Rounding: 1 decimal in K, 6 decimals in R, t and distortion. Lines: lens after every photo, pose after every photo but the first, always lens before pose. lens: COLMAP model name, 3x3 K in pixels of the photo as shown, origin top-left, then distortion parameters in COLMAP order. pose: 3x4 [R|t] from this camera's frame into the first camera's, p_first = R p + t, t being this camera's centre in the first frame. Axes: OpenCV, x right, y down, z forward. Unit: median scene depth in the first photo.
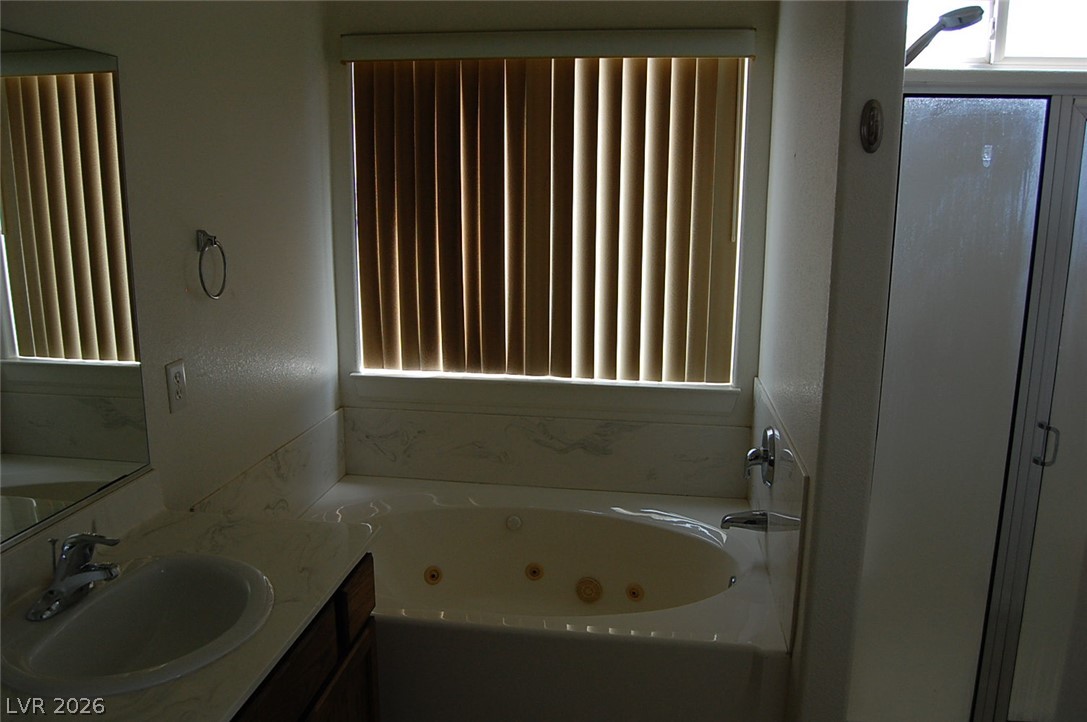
lens RADIAL K [[848.8, 0, 544.0], [0, 848.8, 364.0], [0, 0, 1]] dist [-0.093981, 0.027675]
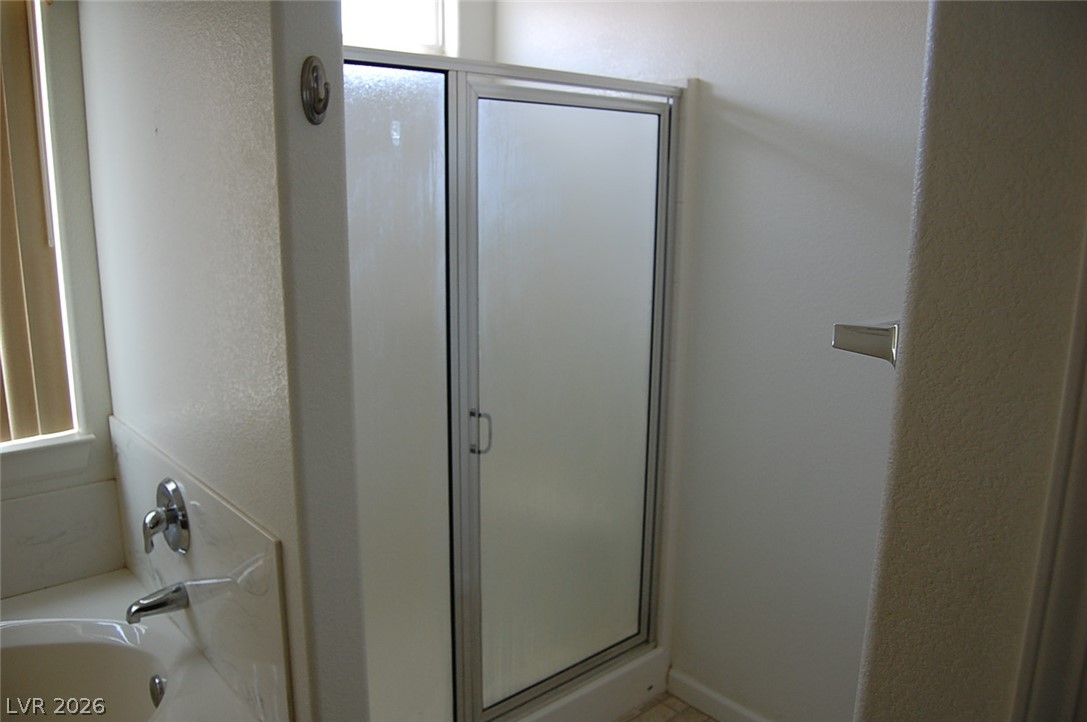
lens RADIAL K [[848.8, 0, 543.1], [0, 848.8, 360.0], [0, 0, 1]] dist [-0.093981, 0.027675]
pose [[0.656589, -0.154614, 0.738232, -0.061649], [0.147621, 0.986177, 0.075248, -0.045323], [-0.739662, 0.059572, 0.670337, 0.235483]]
